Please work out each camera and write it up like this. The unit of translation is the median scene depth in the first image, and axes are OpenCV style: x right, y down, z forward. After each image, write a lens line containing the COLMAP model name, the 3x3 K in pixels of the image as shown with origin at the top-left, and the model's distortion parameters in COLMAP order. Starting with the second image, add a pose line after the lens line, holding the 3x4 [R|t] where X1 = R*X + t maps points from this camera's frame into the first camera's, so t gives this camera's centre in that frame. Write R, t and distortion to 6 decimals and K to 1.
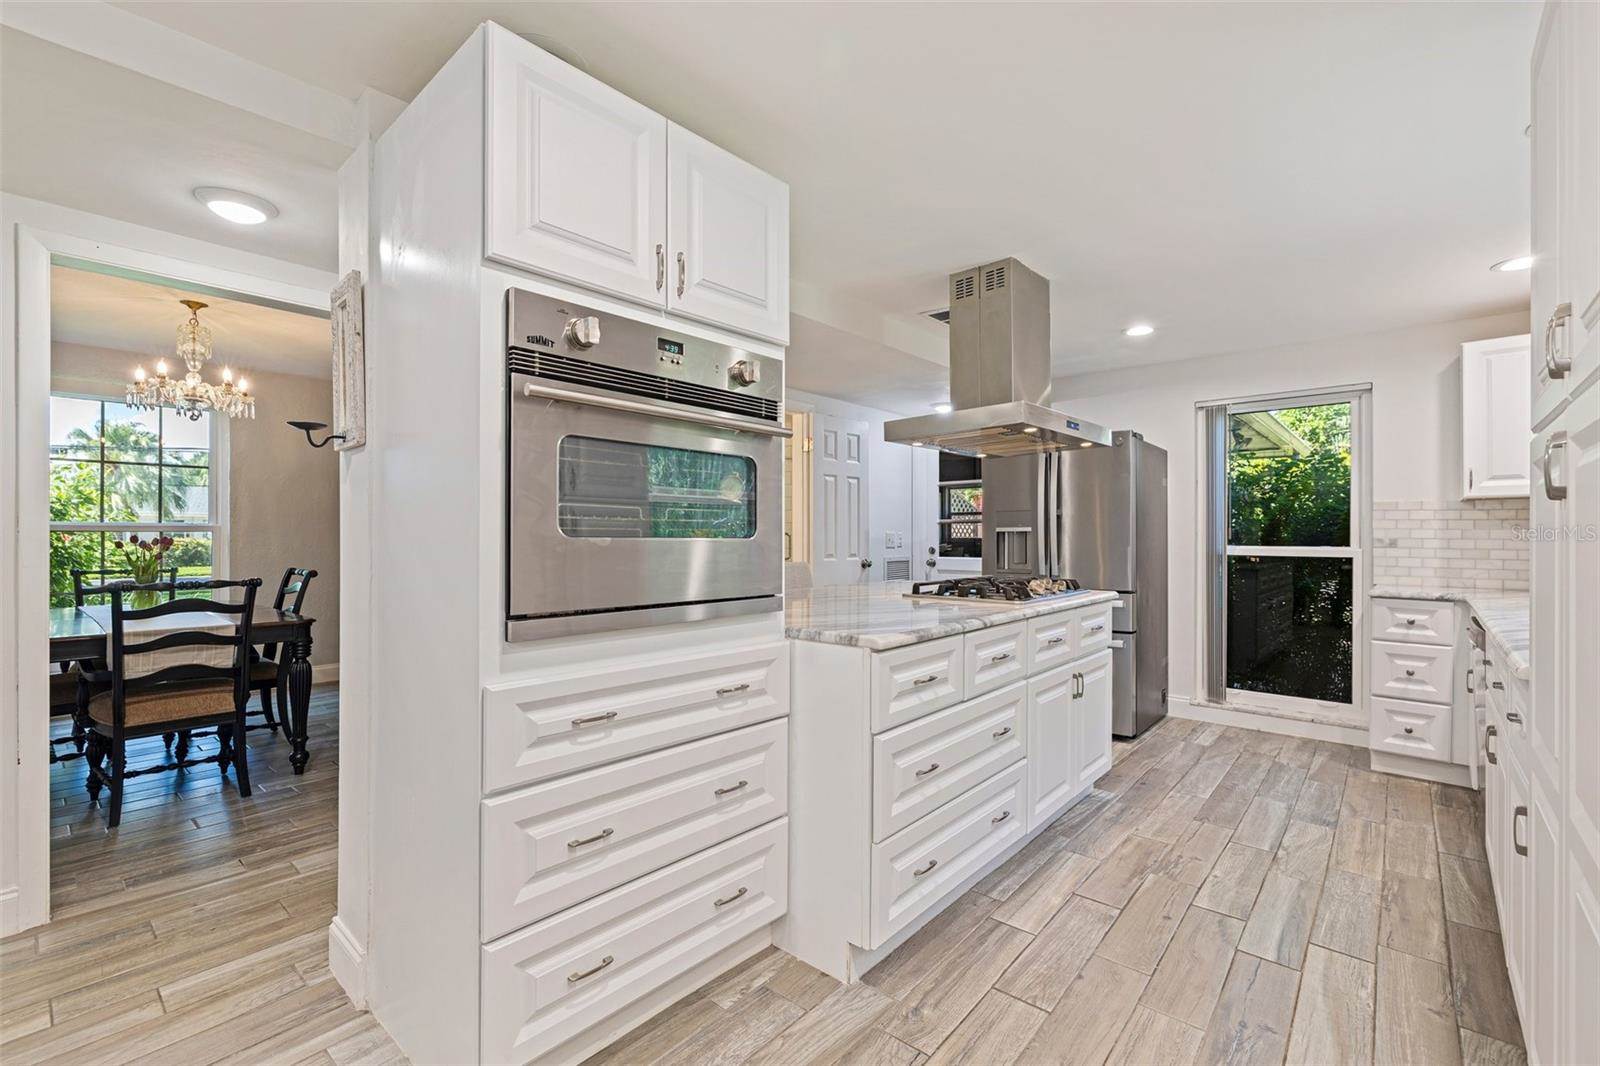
lens RADIAL K [[696.2, 0, 809.1], [0, 696.2, 535.3], [0, 0, 1]] dist [0.001951, 0.000477]
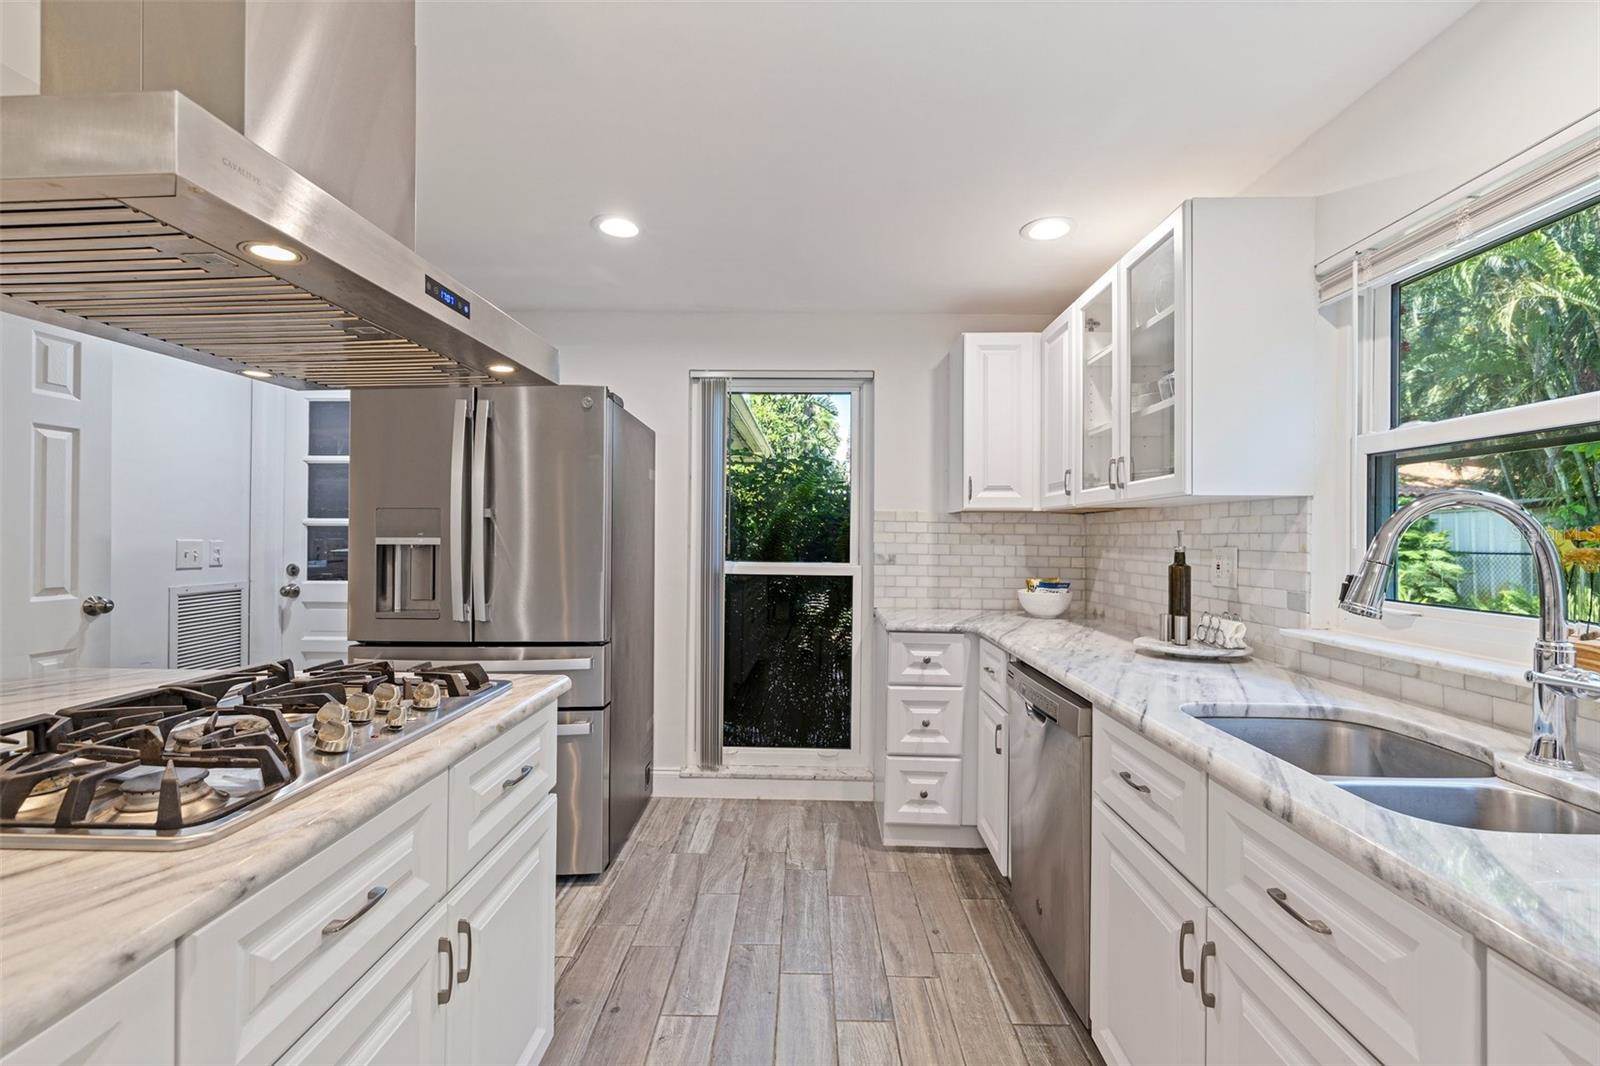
lens RADIAL K [[680.7, 0, 800.0], [0, 680.7, 533.0], [0, 0, 1]] dist [0.000108, -0.000040]
pose [[0.769412, 0.007434, 0.638710, 0.208900], [-0.008515, 0.999963, -0.001382, -0.019177], [-0.638696, -0.004376, 0.769447, 0.419898]]
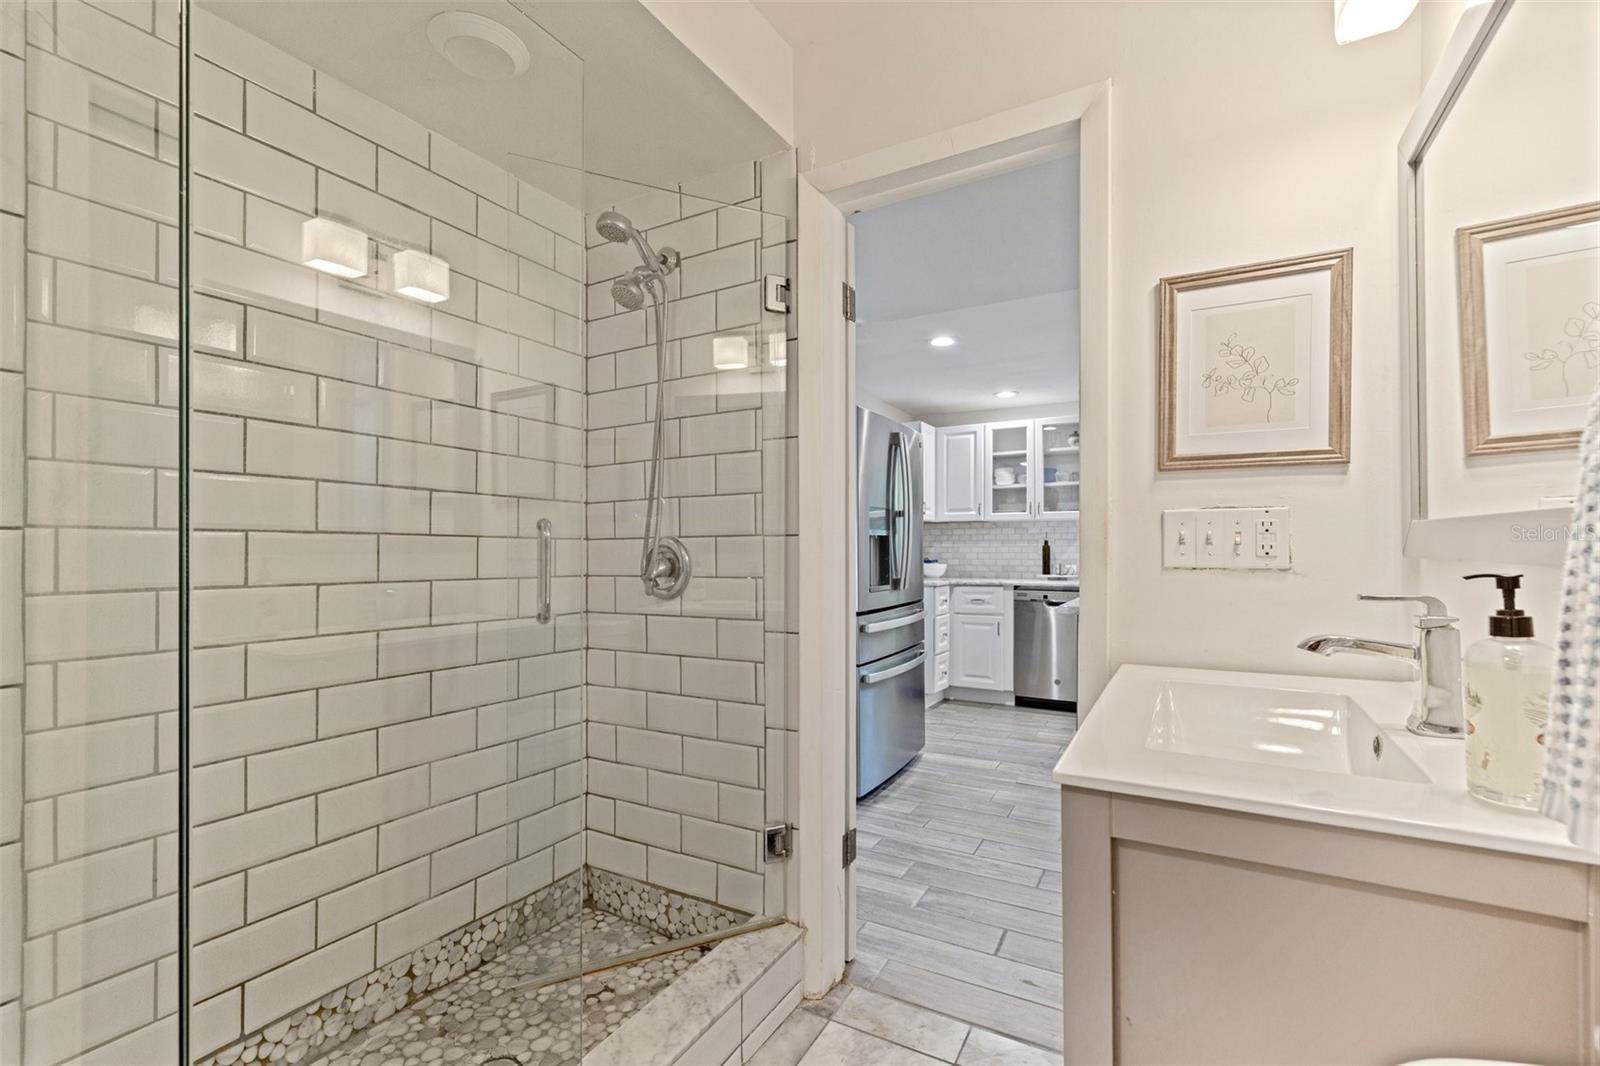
lens RADIAL K [[687.8, 0, 803.8], [0, 687.8, 541.7], [0, 0, 1]] dist [-0.001685, -0.000021]
pose [[-0.188958, 0.011811, 0.981914, -0.480896], [0.003299, 0.999930, -0.011393, 0.009284], [-0.981980, 0.001086, -0.188984, 1.377035]]
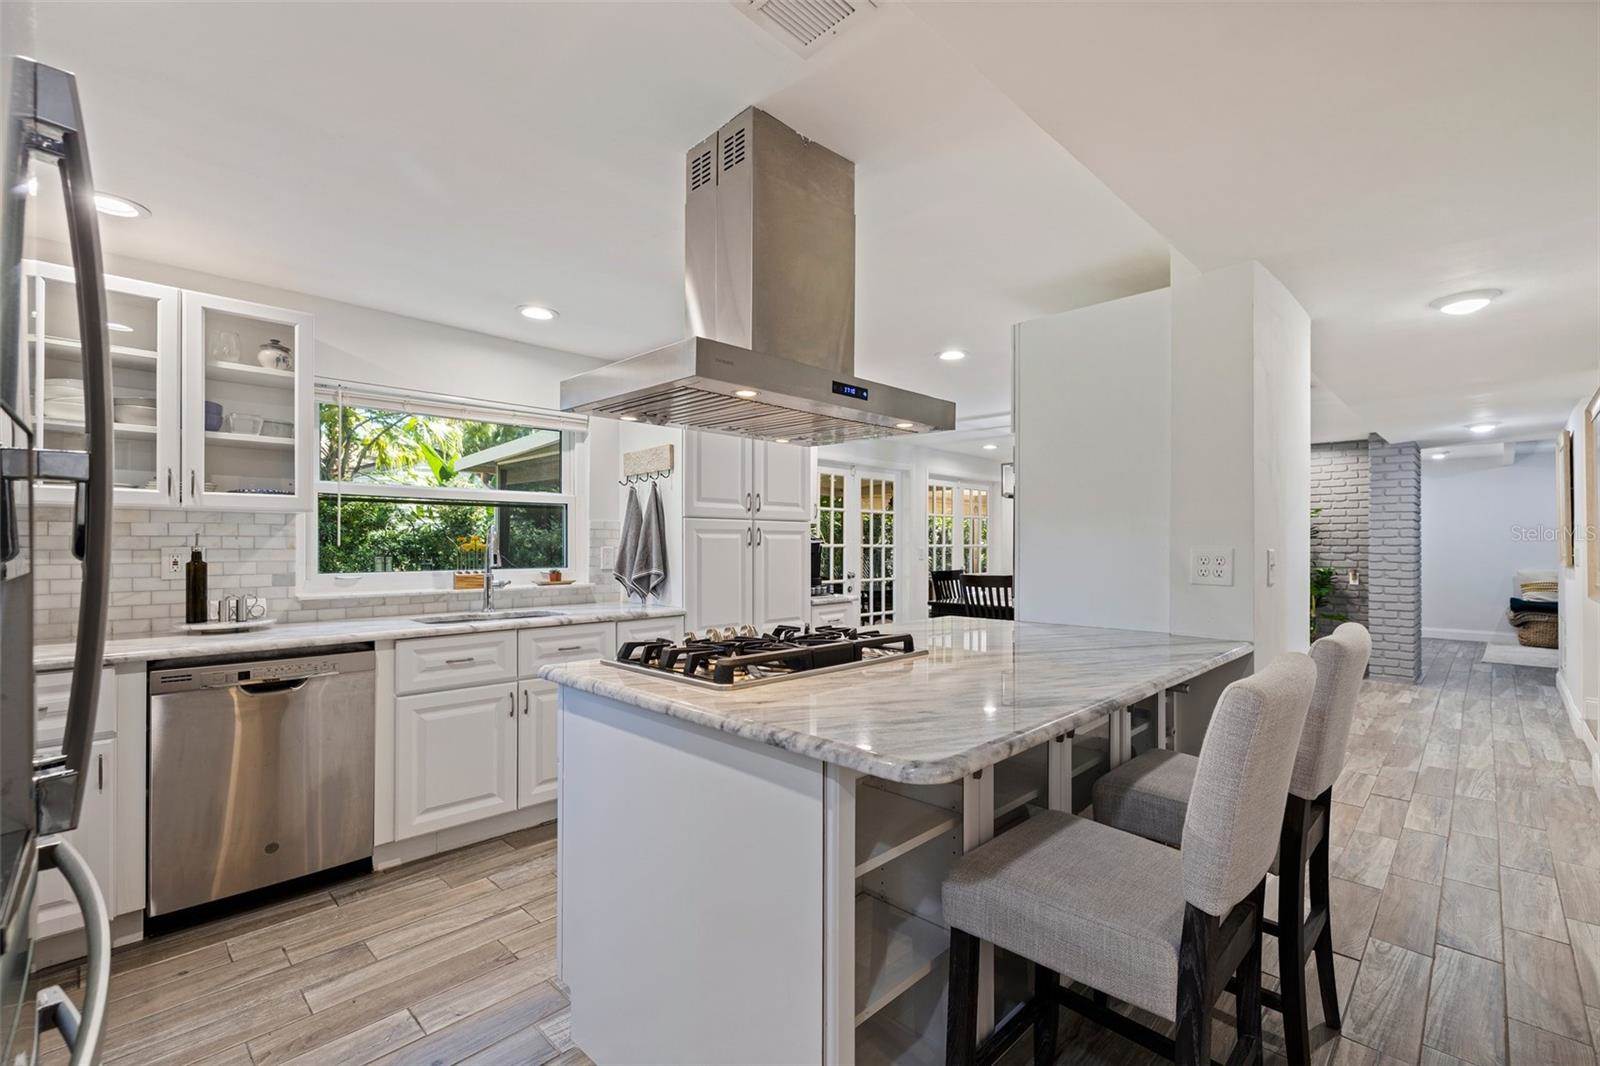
lens RADIAL K [[695.4, 0, 799.3], [0, 695.4, 539.7], [0, 0, 1]] dist [-0.004290, -0.000501]
pose [[-0.997822, -0.000283, 0.065960, 0.160619], [-0.000859, 0.999962, -0.008707, -0.013357], [-0.065955, -0.008745, -0.997784, 1.263398]]
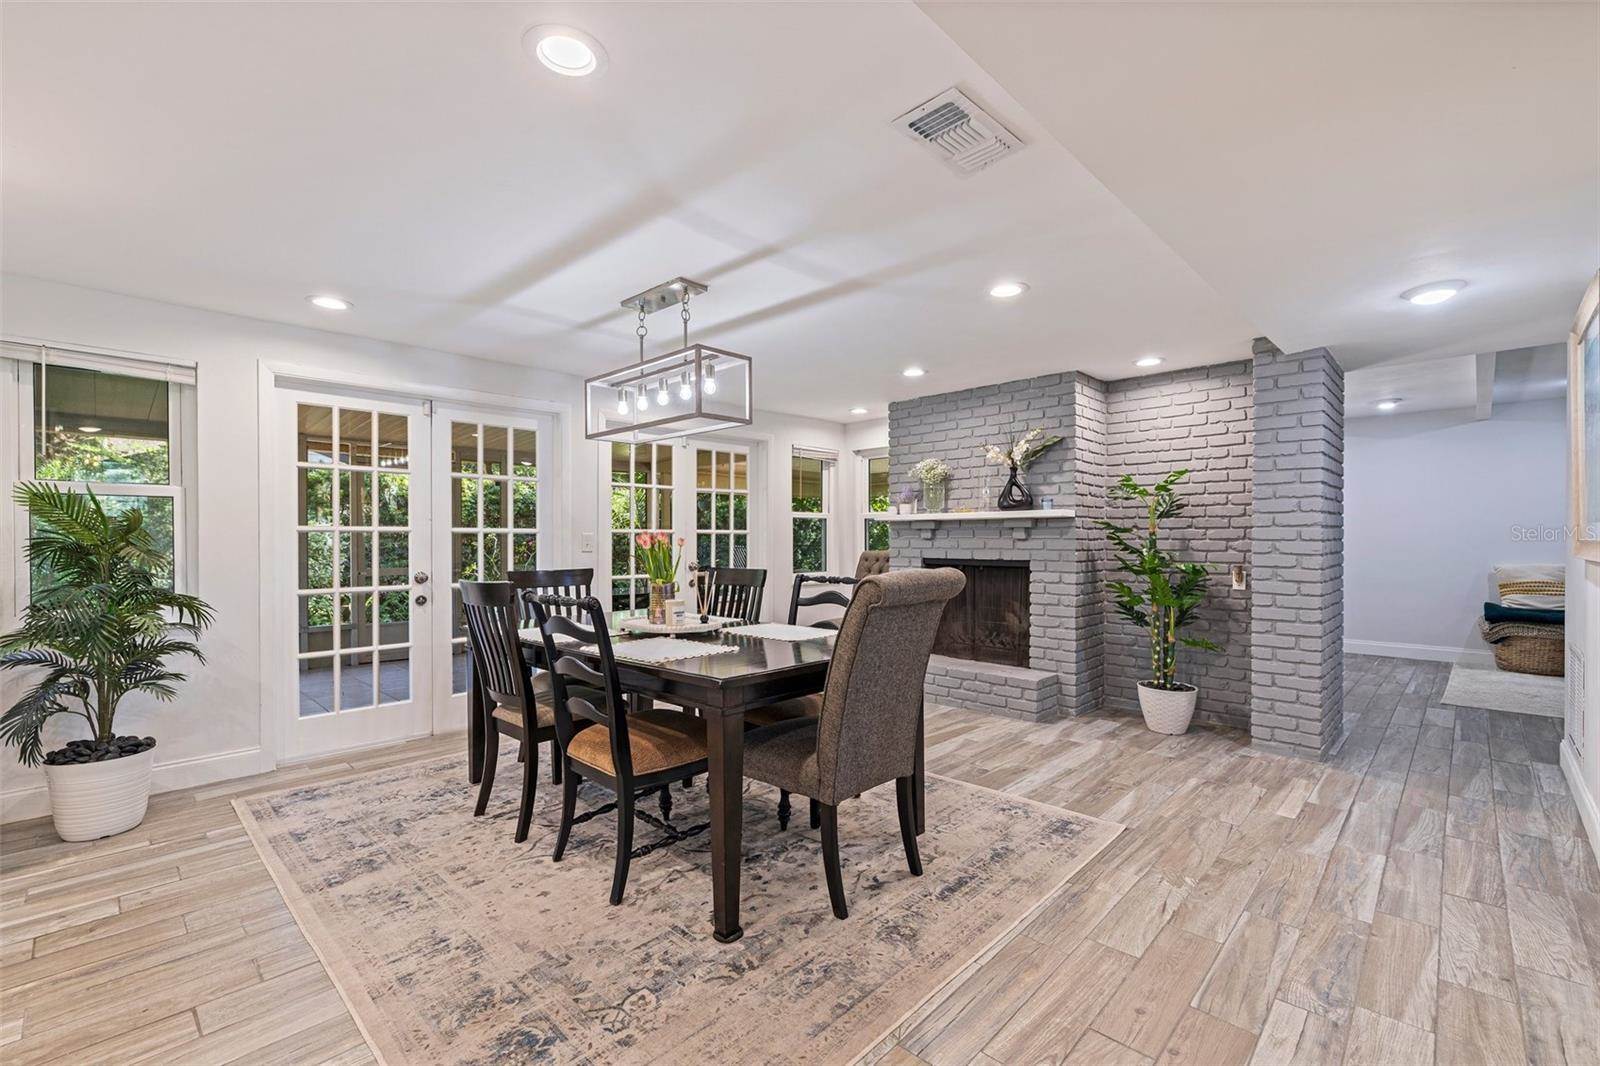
lens RADIAL K [[687.8, 0, 803.8], [0, 687.8, 541.7], [0, 0, 1]] dist [-0.001685, -0.000021]
pose [[-0.998793, 0.001940, 0.049087, -0.491325], [0.002117, 0.999991, 0.003559, 0.001818], [-0.049080, 0.003658, -0.998788, 0.541169]]
